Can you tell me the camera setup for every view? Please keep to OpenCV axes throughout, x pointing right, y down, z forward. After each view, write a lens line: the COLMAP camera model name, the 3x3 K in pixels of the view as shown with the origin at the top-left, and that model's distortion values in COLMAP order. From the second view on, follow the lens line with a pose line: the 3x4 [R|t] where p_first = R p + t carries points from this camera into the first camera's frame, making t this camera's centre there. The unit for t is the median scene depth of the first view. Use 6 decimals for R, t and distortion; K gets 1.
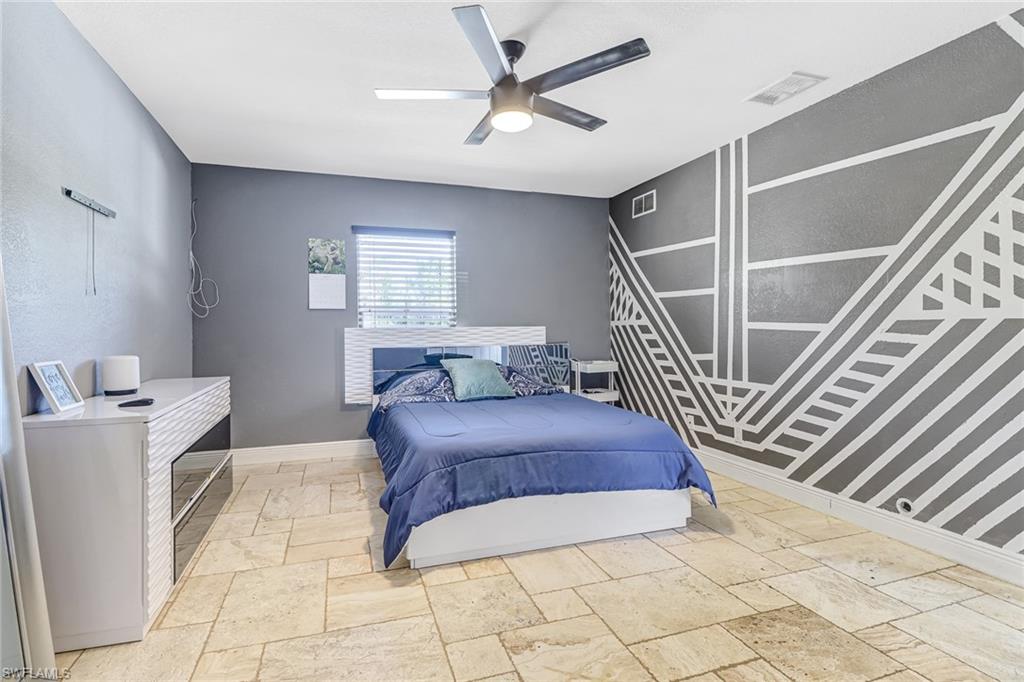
lens RADIAL K [[488.4, 0, 509.5], [0, 488.4, 316.1], [0, 0, 1]] dist [-0.001428, -0.000813]
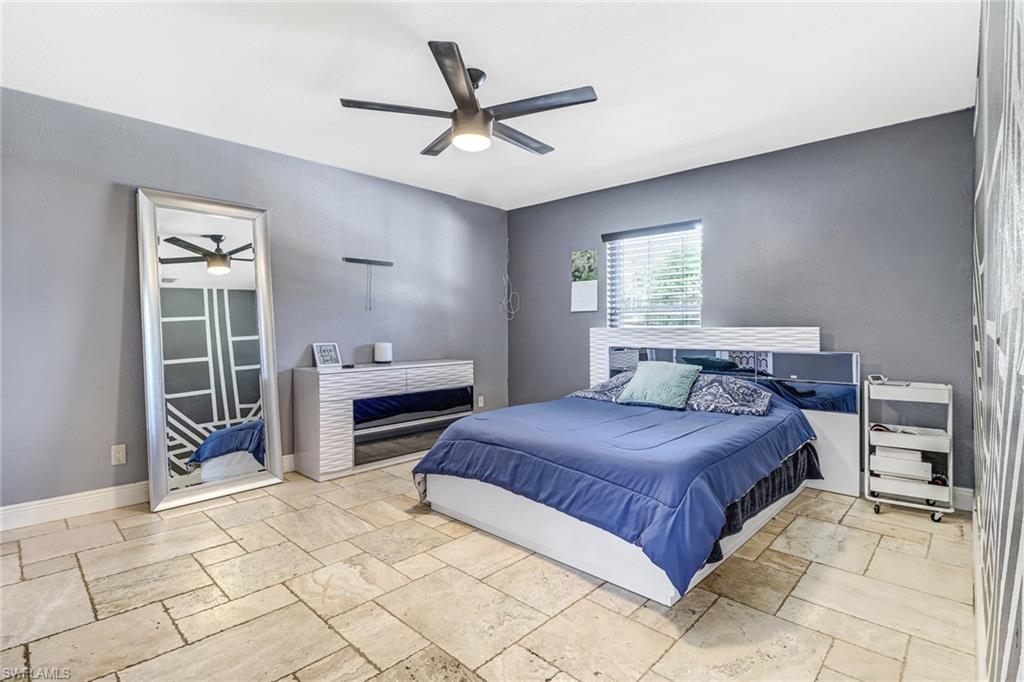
lens RADIAL K [[492.4, 0, 510.2], [0, 492.4, 326.0], [0, 0, 1]] dist [0.002164, 0.000314]
pose [[0.472909, 0.001443, -0.881110, 0.703388], [0.017759, 0.999780, 0.011169, 0.004799], [0.880932, -0.020930, 0.472780, 0.365546]]
